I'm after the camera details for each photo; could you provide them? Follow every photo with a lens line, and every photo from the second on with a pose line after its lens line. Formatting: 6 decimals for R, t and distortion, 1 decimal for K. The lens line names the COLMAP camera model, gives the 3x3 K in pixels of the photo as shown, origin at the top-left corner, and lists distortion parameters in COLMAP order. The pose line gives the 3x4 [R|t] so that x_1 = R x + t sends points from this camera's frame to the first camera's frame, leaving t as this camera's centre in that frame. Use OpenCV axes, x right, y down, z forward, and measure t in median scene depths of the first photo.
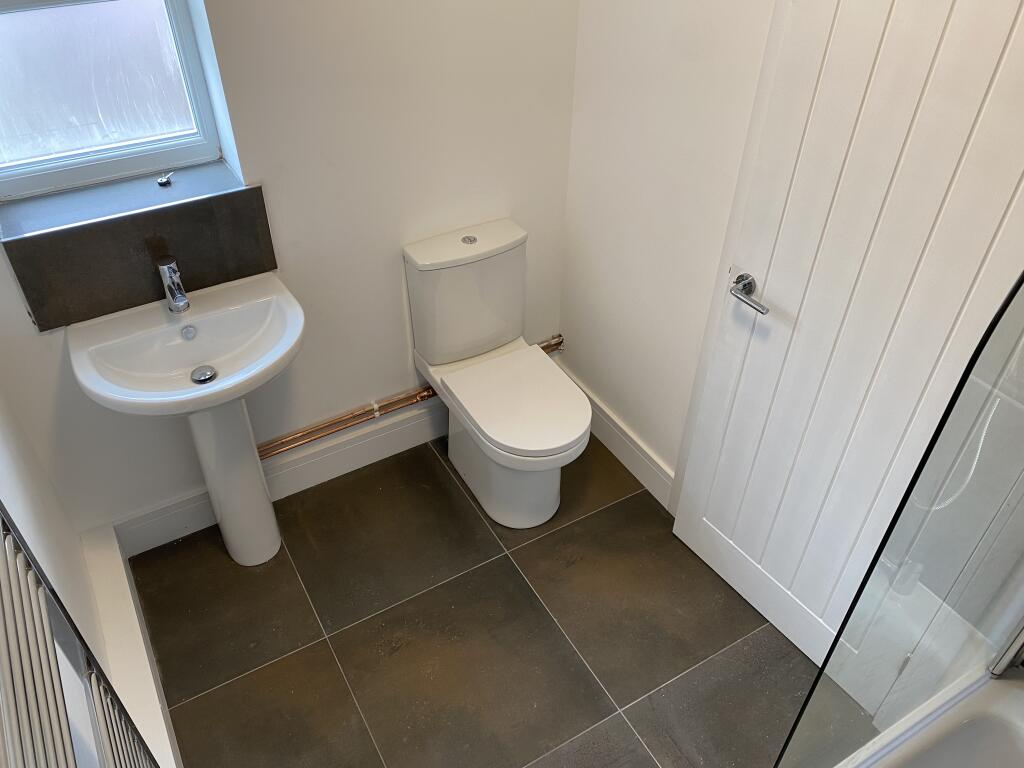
lens RADIAL K [[817.1, 0, 508.5], [0, 817.1, 386.4], [0, 0, 1]] dist [0.071572, -0.004199]
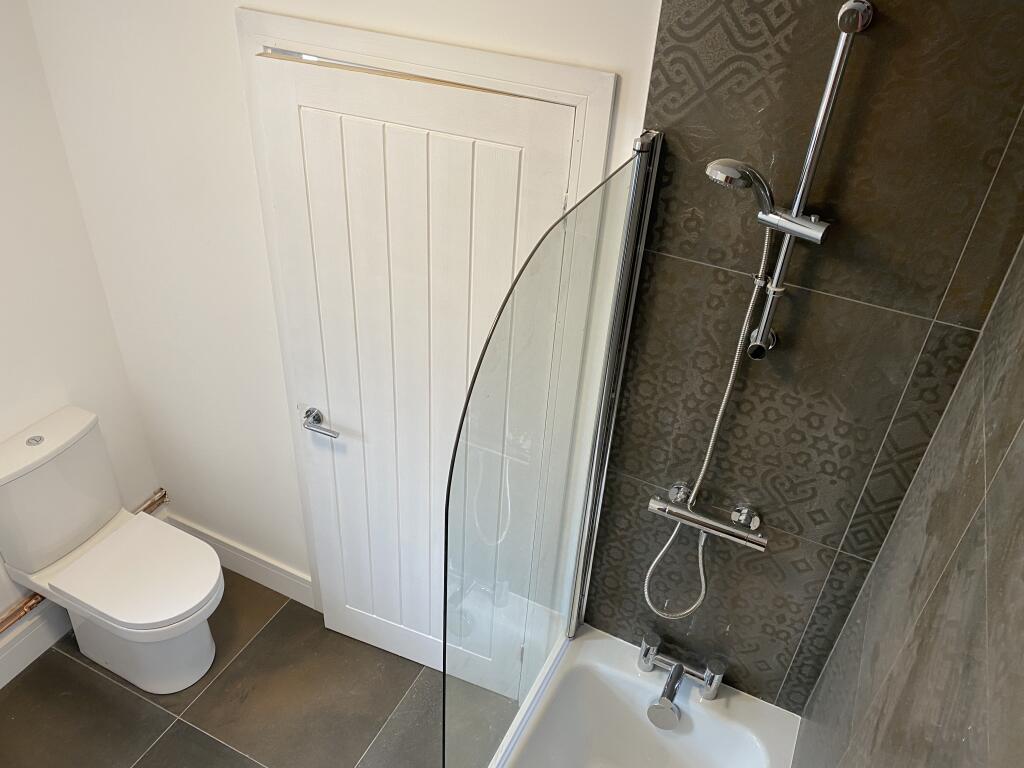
lens RADIAL K [[780.8, 0, 512.0], [0, 780.8, 384.0], [0, 0, 1]] dist [-0.003104, 0.038585]
pose [[0.831239, -0.290162, 0.474182, 0.002091], [0.322781, 0.946381, 0.013277, -0.069679], [-0.452609, 0.142020, 0.880327, -0.103556]]
